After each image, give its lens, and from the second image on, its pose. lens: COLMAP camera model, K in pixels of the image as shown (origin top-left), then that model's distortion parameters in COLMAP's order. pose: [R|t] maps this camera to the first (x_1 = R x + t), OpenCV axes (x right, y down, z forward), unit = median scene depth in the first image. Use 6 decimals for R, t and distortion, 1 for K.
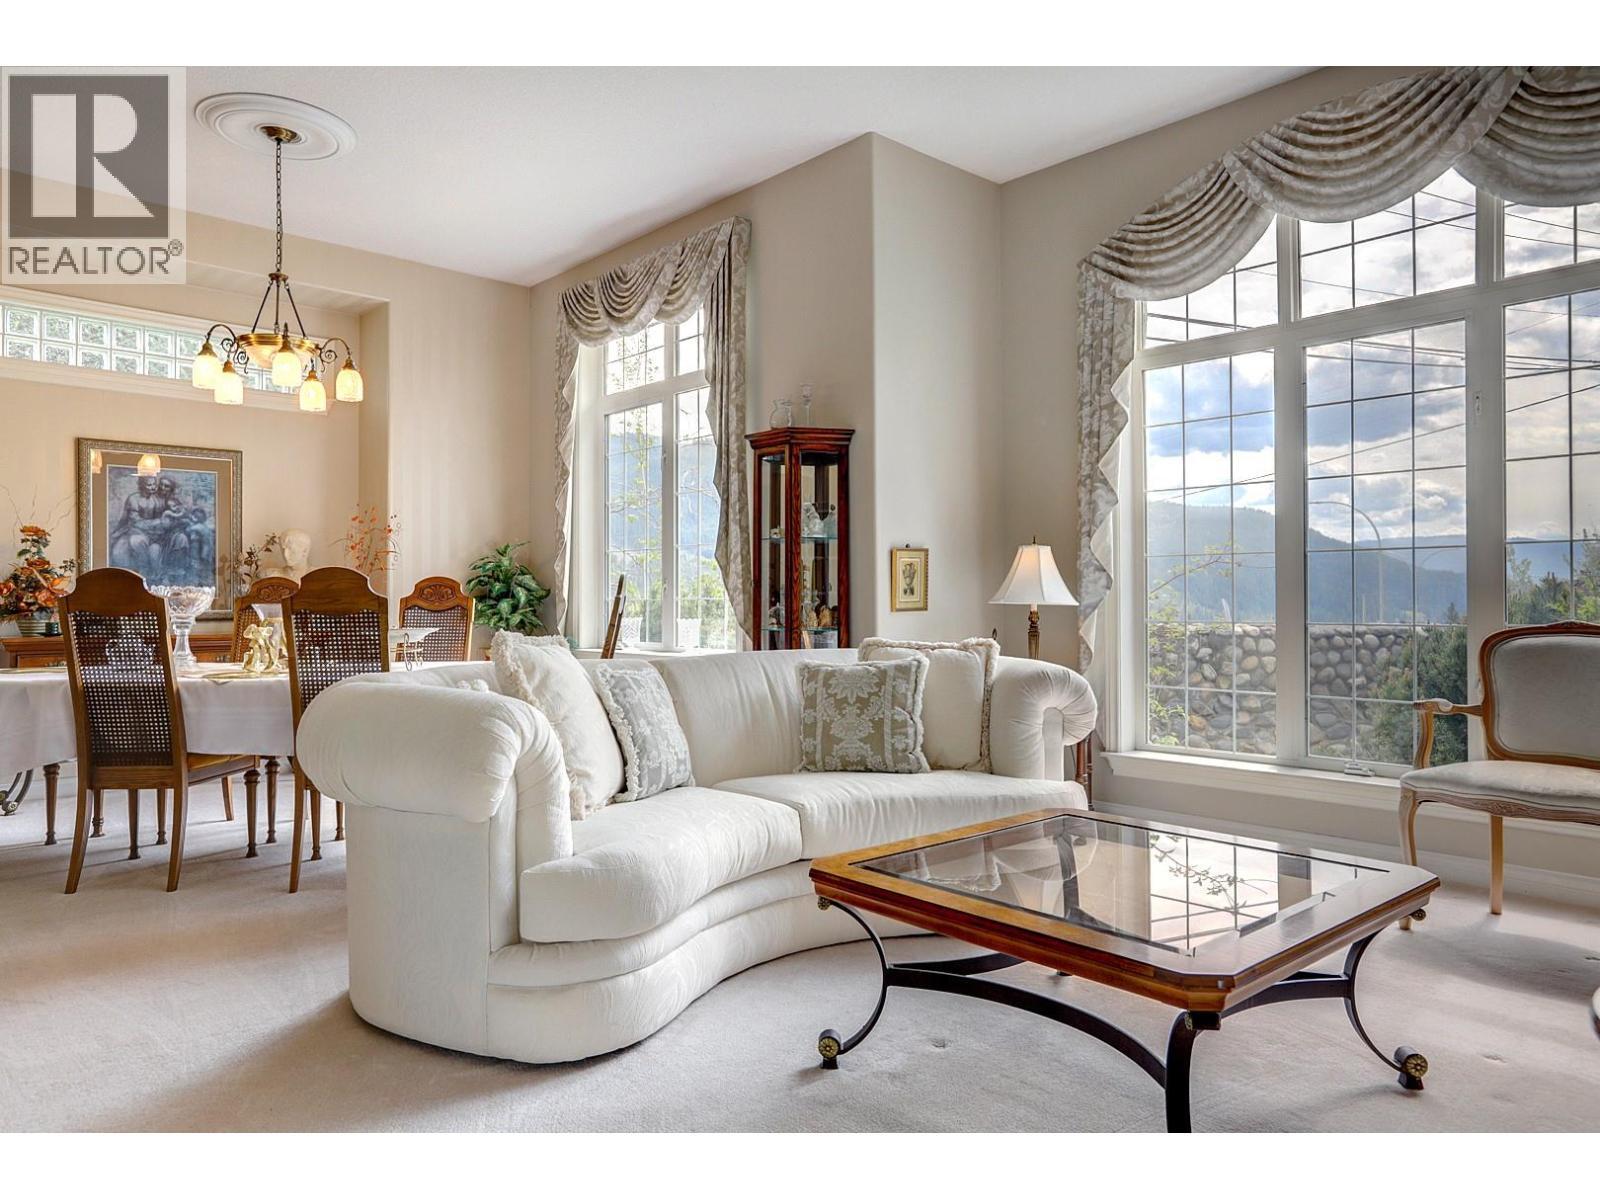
lens RADIAL K [[1120.2, 0, 800.0], [0, 1120.2, 600.0], [0, 0, 1]] dist [-0.028091, 0.084136]
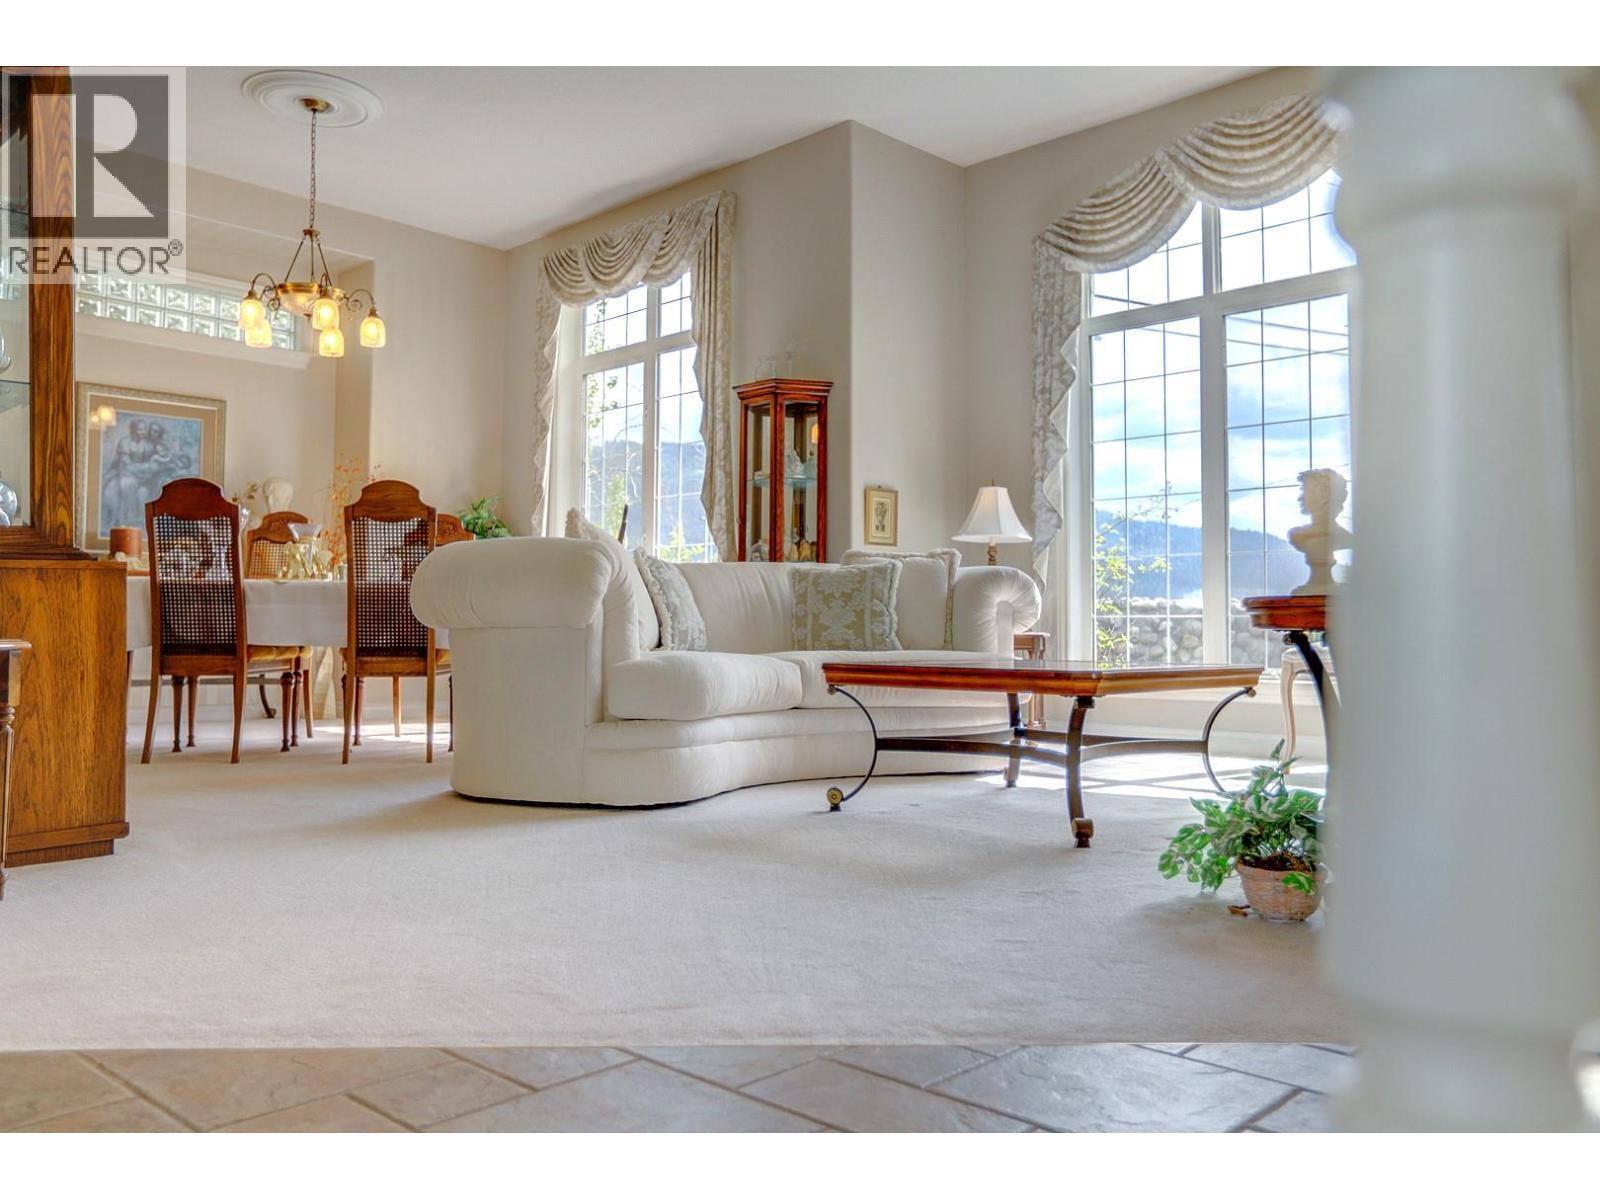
lens RADIAL K [[1341.3, 0, 797.1], [0, 1341.3, 564.6], [0, 0, 1]] dist [-0.014772, 0.149120]
pose [[0.998600, 0.013535, 0.051141, -0.052515], [-0.010733, 0.998446, -0.054680, 0.101578], [-0.051802, 0.054054, 0.997193, -0.316065]]
